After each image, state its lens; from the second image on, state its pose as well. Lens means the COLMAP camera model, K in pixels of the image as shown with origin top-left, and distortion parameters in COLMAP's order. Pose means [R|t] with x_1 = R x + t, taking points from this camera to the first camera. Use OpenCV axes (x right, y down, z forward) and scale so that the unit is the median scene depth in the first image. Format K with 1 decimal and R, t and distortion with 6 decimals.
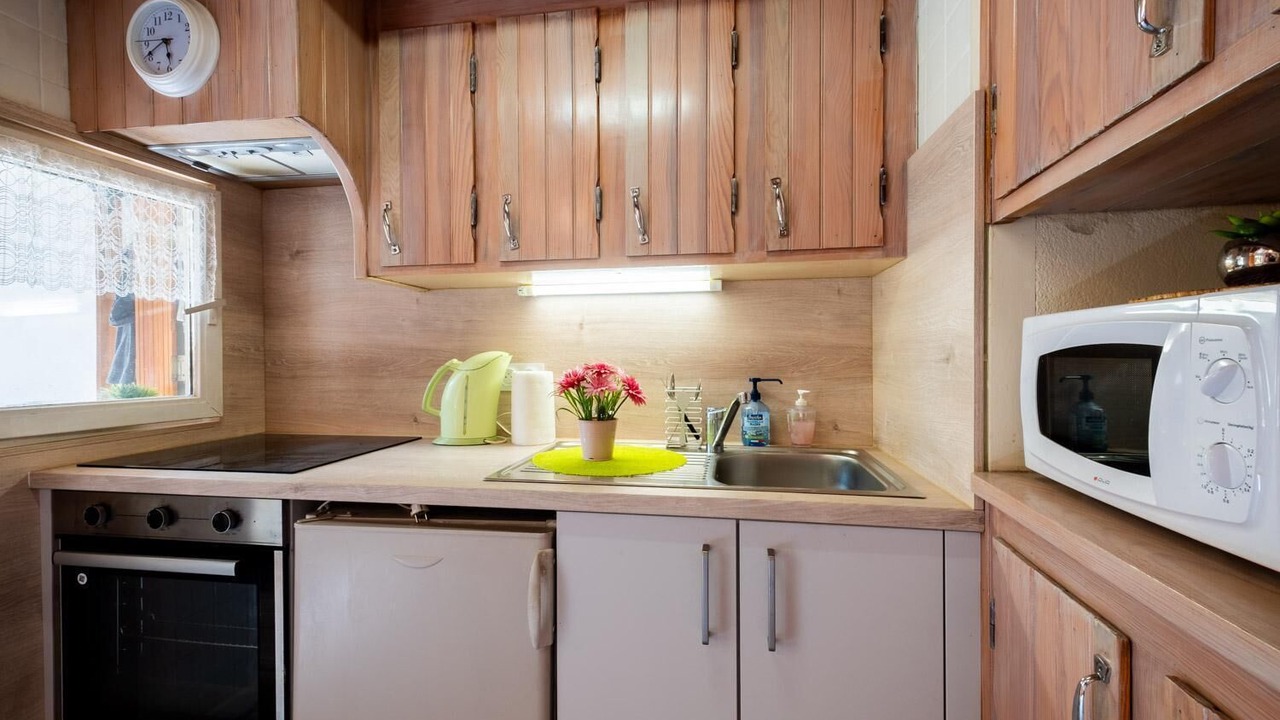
lens RADIAL K [[532.3, 0, 640.0], [0, 532.3, 360.0], [0, 0, 1]] dist [0.001483, -0.003472]
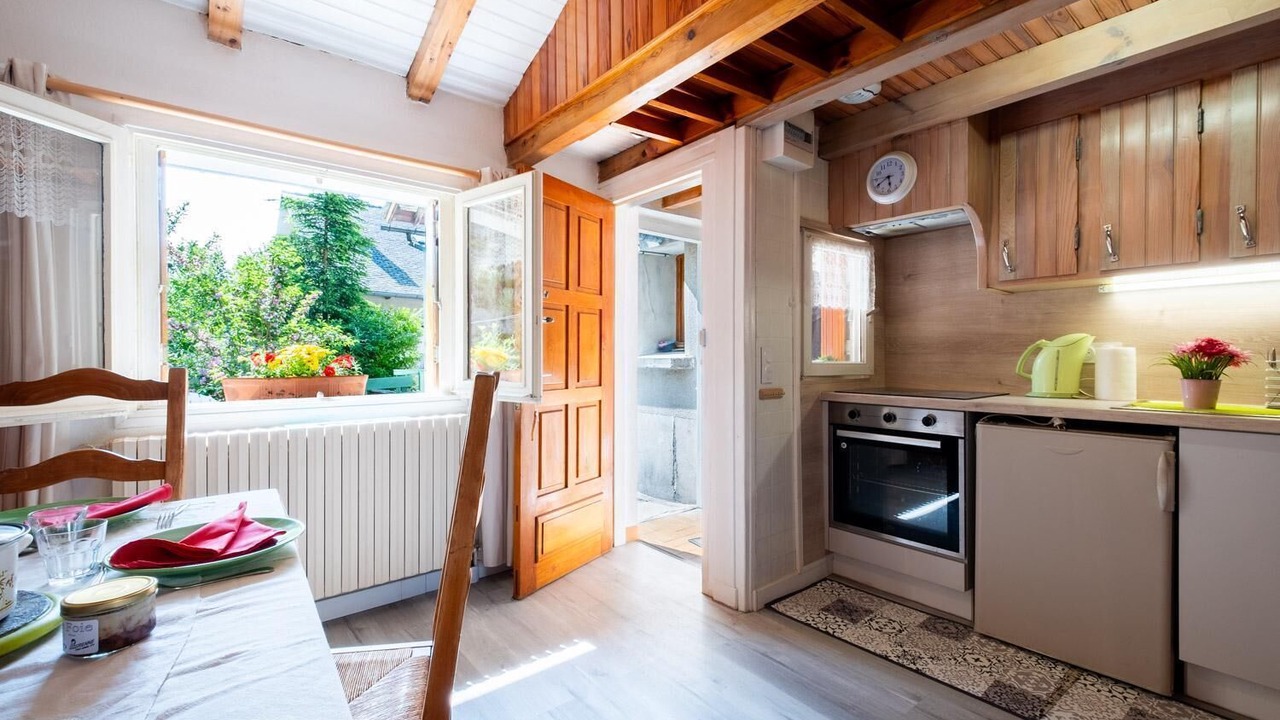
lens RADIAL K [[532.3, 0, 640.0], [0, 532.3, 360.0], [0, 0, 1]] dist [0.001483, -0.003472]
pose [[0.737159, 0.010311, -0.675641, -0.202799], [-0.008867, 0.999945, 0.005586, 0.063556], [0.675661, 0.001873, 0.737210, -0.934853]]
